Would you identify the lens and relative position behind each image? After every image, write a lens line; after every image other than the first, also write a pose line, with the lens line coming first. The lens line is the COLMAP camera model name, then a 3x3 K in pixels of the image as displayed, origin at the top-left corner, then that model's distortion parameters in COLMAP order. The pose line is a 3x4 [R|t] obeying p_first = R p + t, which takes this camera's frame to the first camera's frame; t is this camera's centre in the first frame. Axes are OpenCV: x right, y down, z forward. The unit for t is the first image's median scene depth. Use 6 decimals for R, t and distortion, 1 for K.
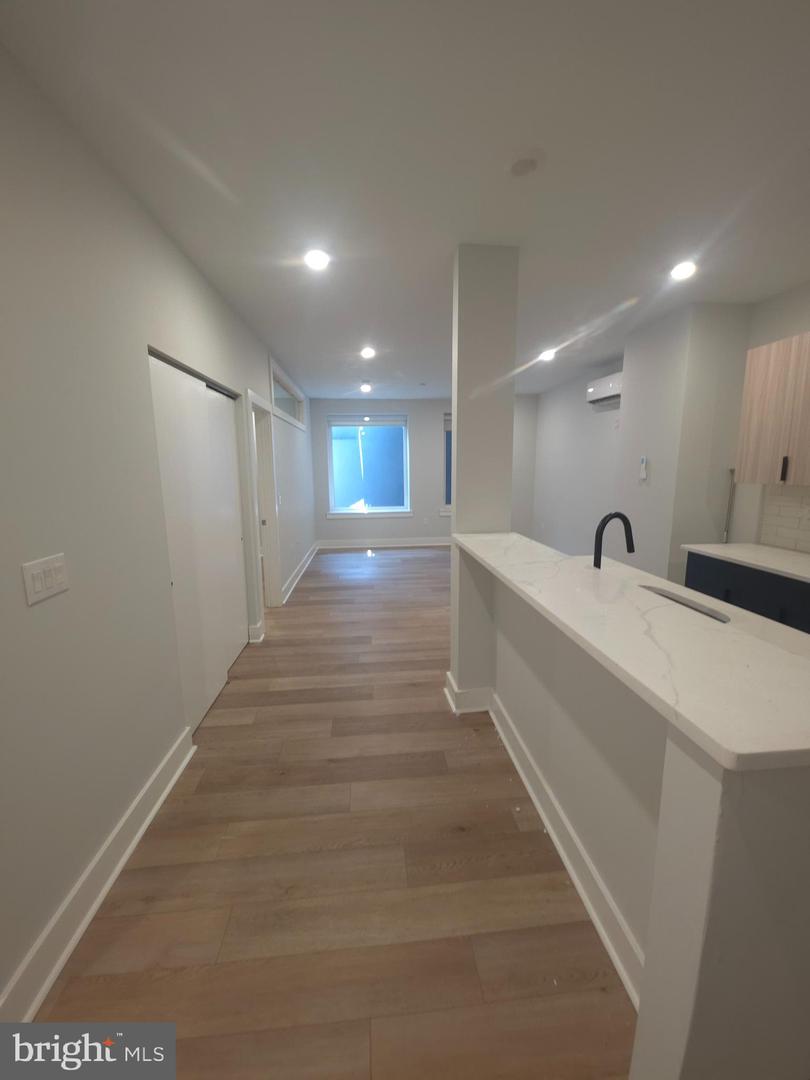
lens RADIAL K [[429.9, 0, 405.6], [0, 429.9, 535.1], [0, 0, 1]] dist [0.008445, -0.005638]
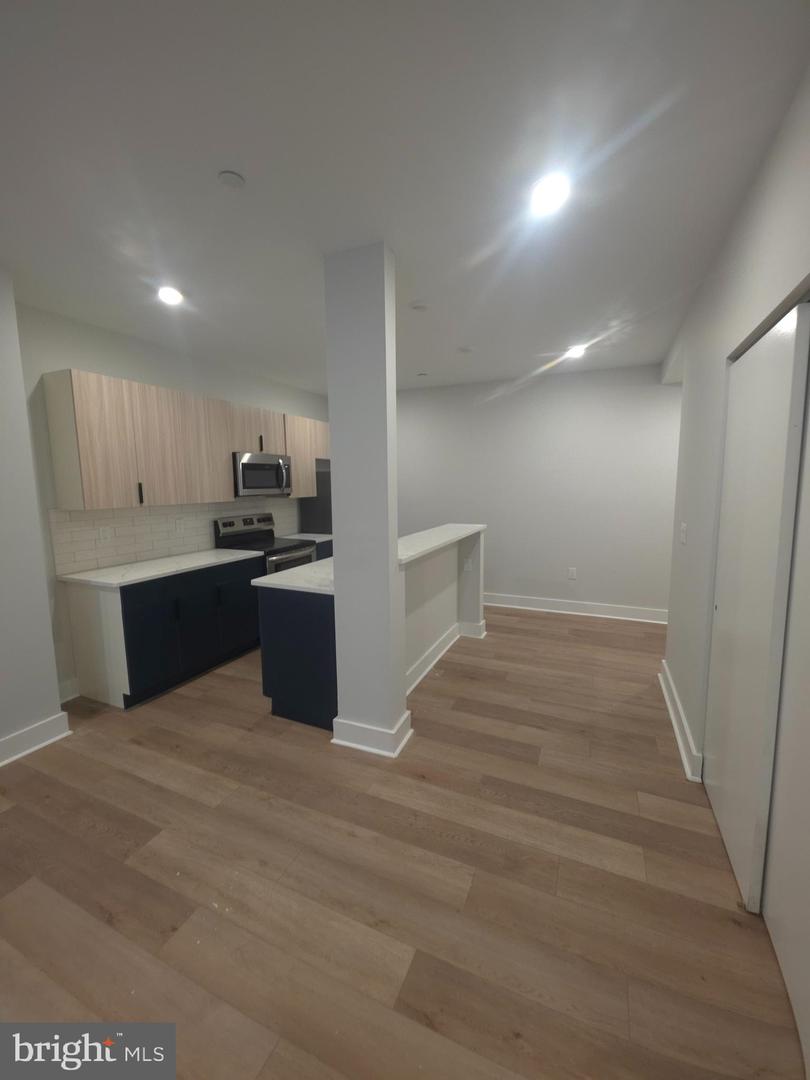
lens RADIAL K [[429.9, 0, 405.6], [0, 429.9, 535.1], [0, 0, 1]] dist [0.008445, -0.005638]
pose [[-0.872313, -0.037810, 0.487484, -0.334028], [0.099280, 0.962540, 0.252309, -0.270196], [-0.478762, 0.268490, -0.835883, 1.676362]]
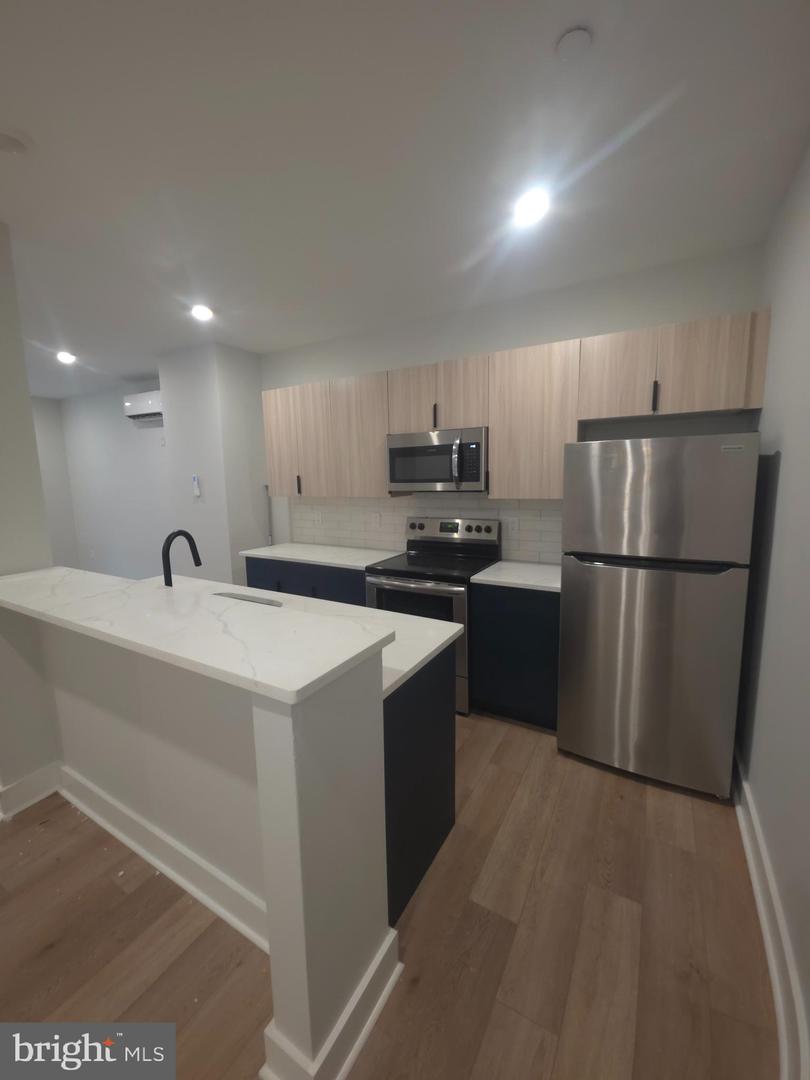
lens RADIAL K [[429.9, 0, 405.6], [0, 429.9, 535.1], [0, 0, 1]] dist [0.008445, -0.005638]
pose [[0.580442, -0.114431, 0.806222, -0.024484], [0.143335, 0.988976, 0.037175, -0.001217], [-0.801588, 0.093981, 0.590444, -0.039788]]
